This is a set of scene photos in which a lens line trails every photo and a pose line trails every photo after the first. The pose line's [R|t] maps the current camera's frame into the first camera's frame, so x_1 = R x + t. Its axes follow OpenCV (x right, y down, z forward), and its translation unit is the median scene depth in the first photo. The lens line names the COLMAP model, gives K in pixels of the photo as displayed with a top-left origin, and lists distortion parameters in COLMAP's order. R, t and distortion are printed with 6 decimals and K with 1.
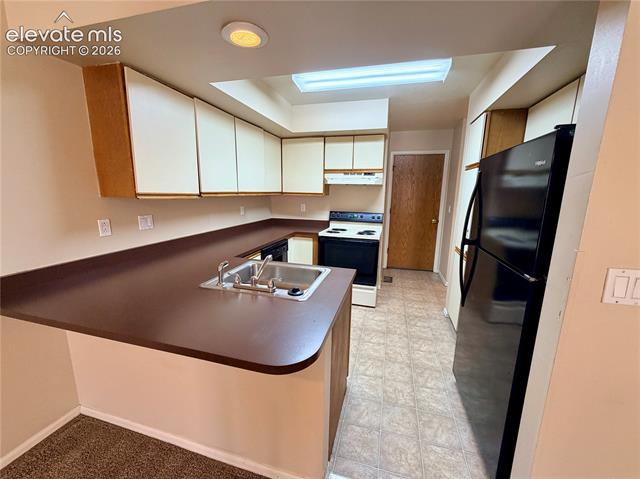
lens RADIAL K [[254.7, 0, 322.3], [0, 254.7, 237.7], [0, 0, 1]] dist [-0.000735, 0.000261]
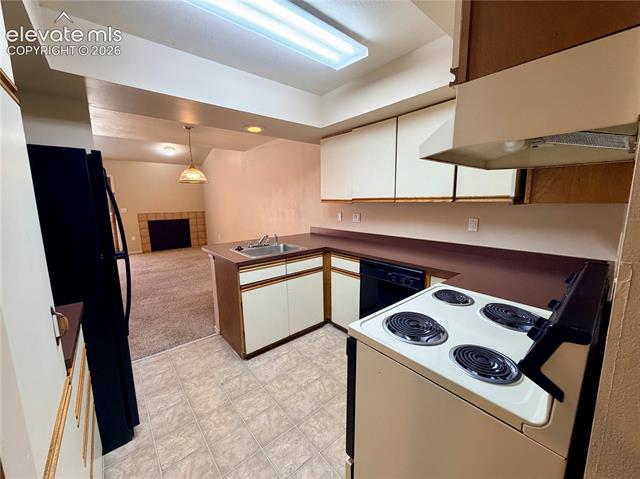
lens RADIAL K [[254.7, 0, 322.3], [0, 254.7, 237.7], [0, 0, 1]] dist [-0.000735, 0.000261]
pose [[-0.562264, 0.117836, -0.818520, 0.646704], [-0.145797, 0.960166, 0.238379, -0.247165], [0.814004, 0.253370, -0.522686, 1.446796]]
